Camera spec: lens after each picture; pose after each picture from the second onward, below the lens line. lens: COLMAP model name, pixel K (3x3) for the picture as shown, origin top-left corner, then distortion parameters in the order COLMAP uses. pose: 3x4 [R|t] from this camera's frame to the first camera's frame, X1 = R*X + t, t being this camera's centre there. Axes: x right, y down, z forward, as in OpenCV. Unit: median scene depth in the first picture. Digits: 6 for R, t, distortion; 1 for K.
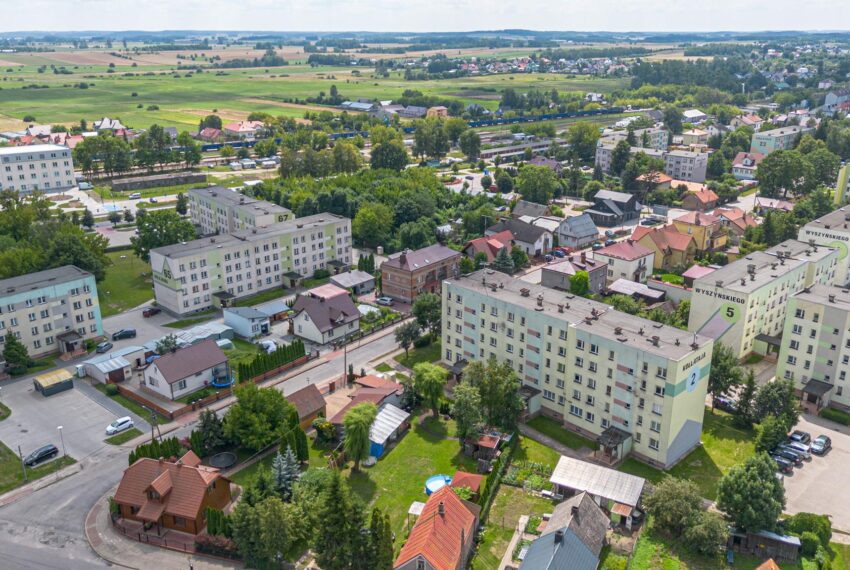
lens RADIAL K [[681.6, 0, 425.0], [0, 681.6, 285.0], [0, 0, 1]] dist [0.038650, -0.054764]
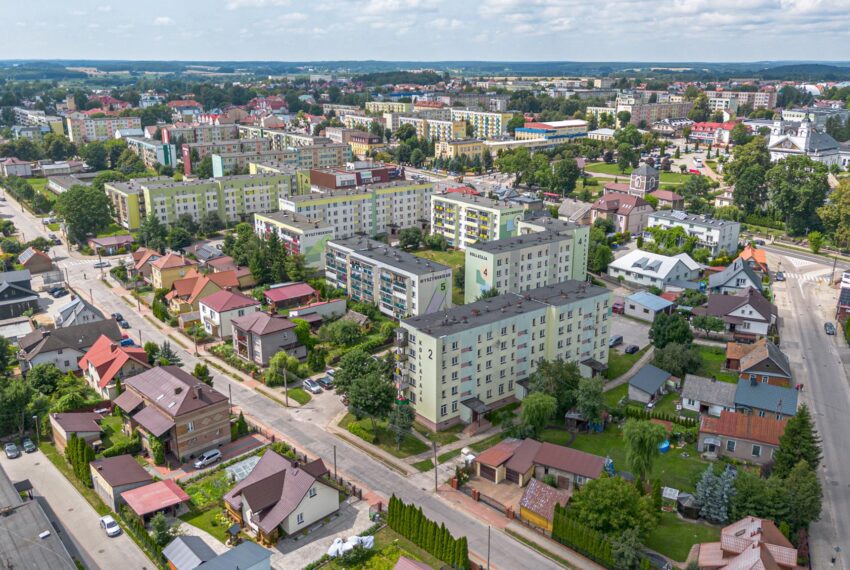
lens RADIAL K [[769.2, 0, 437.0], [0, 769.2, 284.9], [0, 0, 1]] dist [0.053201, -0.094207]
pose [[0.085521, -0.275432, 0.957509, -1.027734], [0.332760, 0.913742, 0.233122, -0.338762], [-0.939126, 0.298684, 0.169797, 0.837352]]
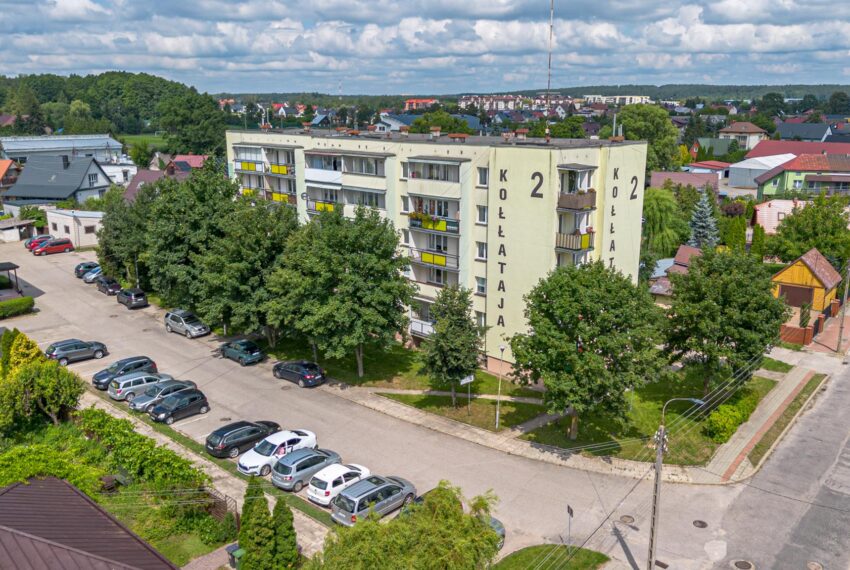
lens RADIAL K [[750.3, 0, 425.0], [0, 750.3, 285.0], [0, 0, 1]] dist [0.029557, -0.004348]
pose [[-0.995646, 0.030138, -0.088203, 0.374485], [-0.021177, 0.848403, 0.528927, -0.182988], [0.090773, 0.528493, -0.844071, 1.623428]]
